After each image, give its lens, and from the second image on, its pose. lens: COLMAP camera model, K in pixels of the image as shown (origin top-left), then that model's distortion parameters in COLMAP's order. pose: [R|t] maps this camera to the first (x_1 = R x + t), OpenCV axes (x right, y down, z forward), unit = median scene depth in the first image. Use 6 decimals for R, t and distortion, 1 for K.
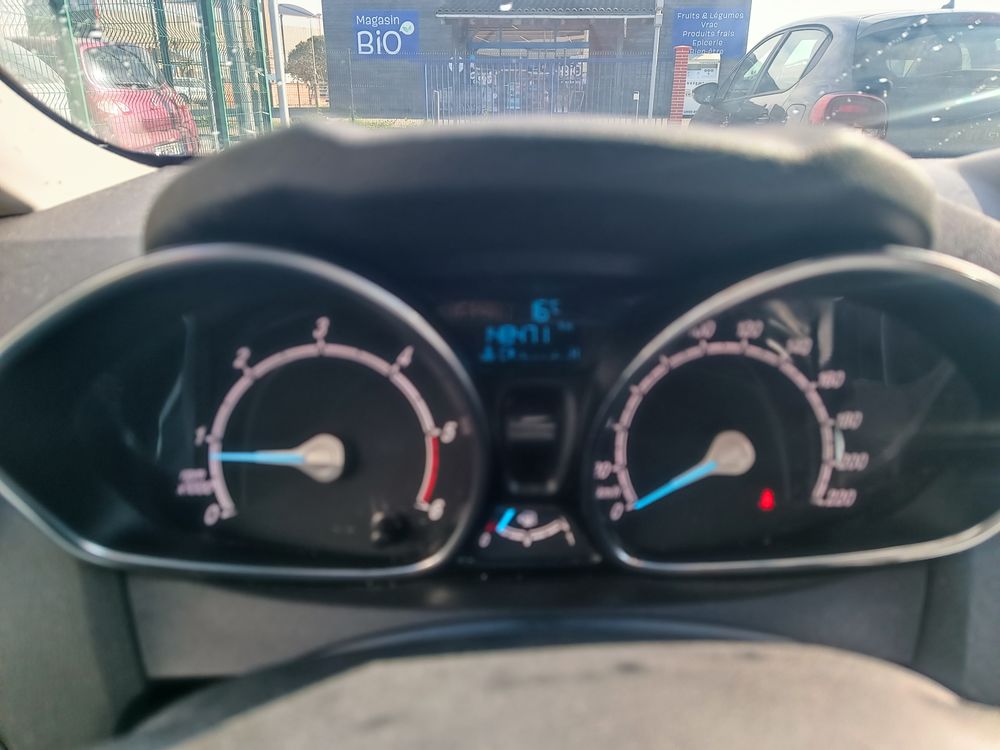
lens RADIAL K [[718.5, 0, 500.0], [0, 718.5, 375.0], [0, 0, 1]] dist [0.001499, 0.003792]
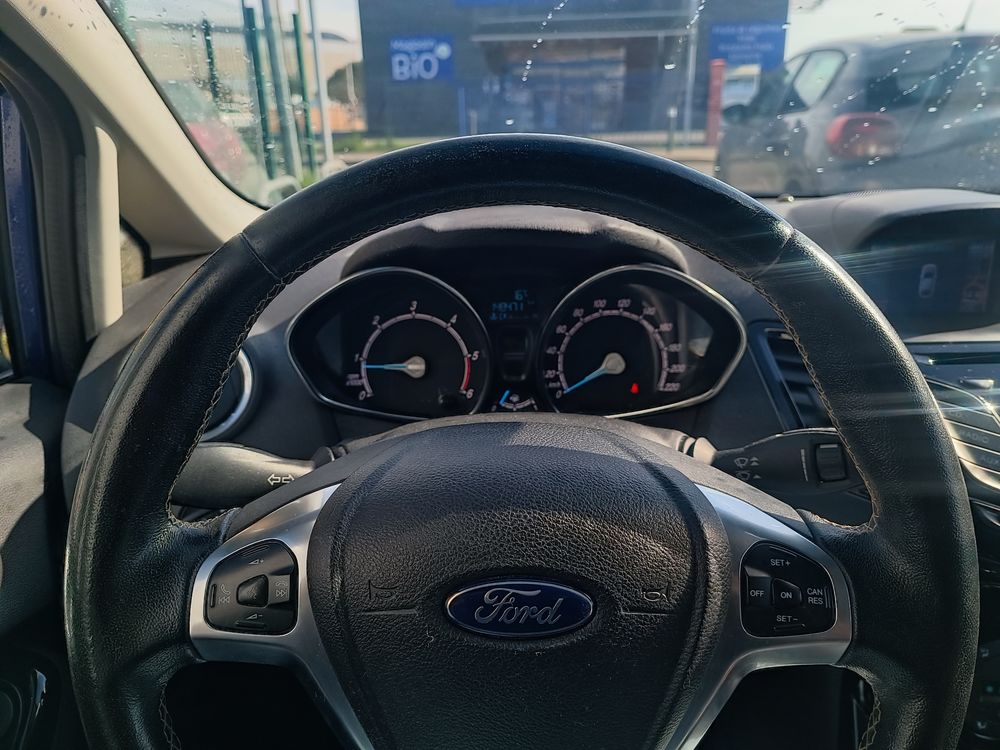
lens RADIAL K [[733.8, 0, 500.0], [0, 733.8, 375.0], [0, 0, 1]] dist [-0.005718, -0.004059]
pose [[0.998531, -0.011069, -0.053034, 0.107992], [0.009564, 0.999547, -0.028549, 0.193825], [0.053326, 0.028000, 0.998185, -1.071302]]
